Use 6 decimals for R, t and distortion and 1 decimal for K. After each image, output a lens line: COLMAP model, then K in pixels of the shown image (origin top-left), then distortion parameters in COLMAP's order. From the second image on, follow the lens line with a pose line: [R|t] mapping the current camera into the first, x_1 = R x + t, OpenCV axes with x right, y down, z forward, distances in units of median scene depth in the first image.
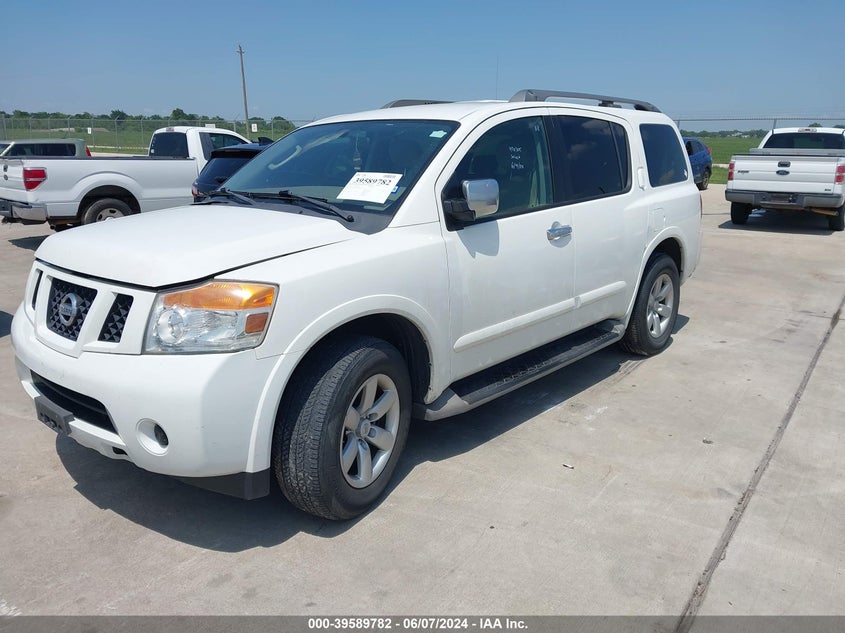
lens RADIAL K [[646.6, 0, 416.9], [0, 646.6, 316.9], [0, 0, 1]] dist [-0.009315, -0.006488]
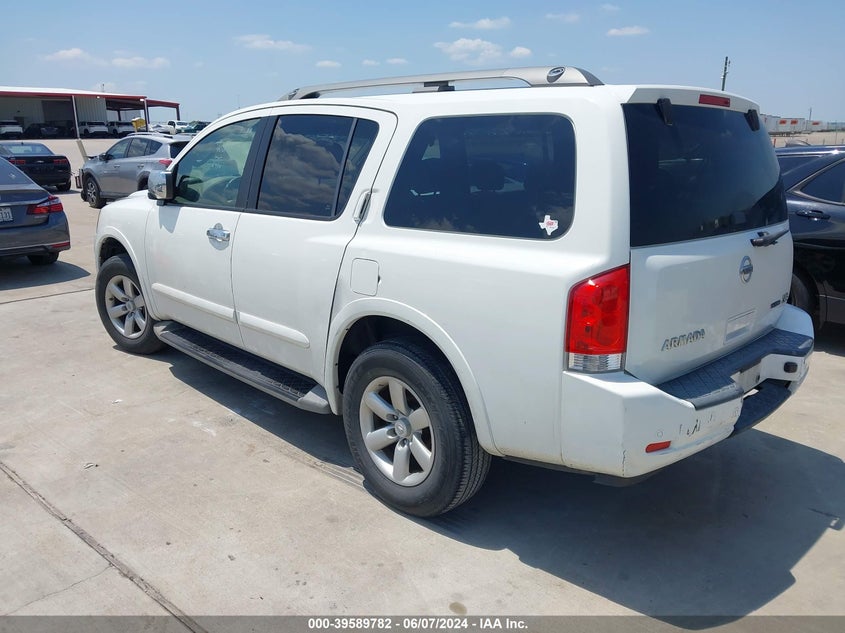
lens RADIAL K [[646.6, 0, 416.9], [0, 646.6, 316.9], [0, 0, 1]] dist [-0.009315, -0.006488]
pose [[-0.029901, 0.270852, -0.962157, 1.066890], [-0.269952, 0.924629, 0.268677, -0.322409], [0.962409, 0.267770, 0.045470, 1.133427]]
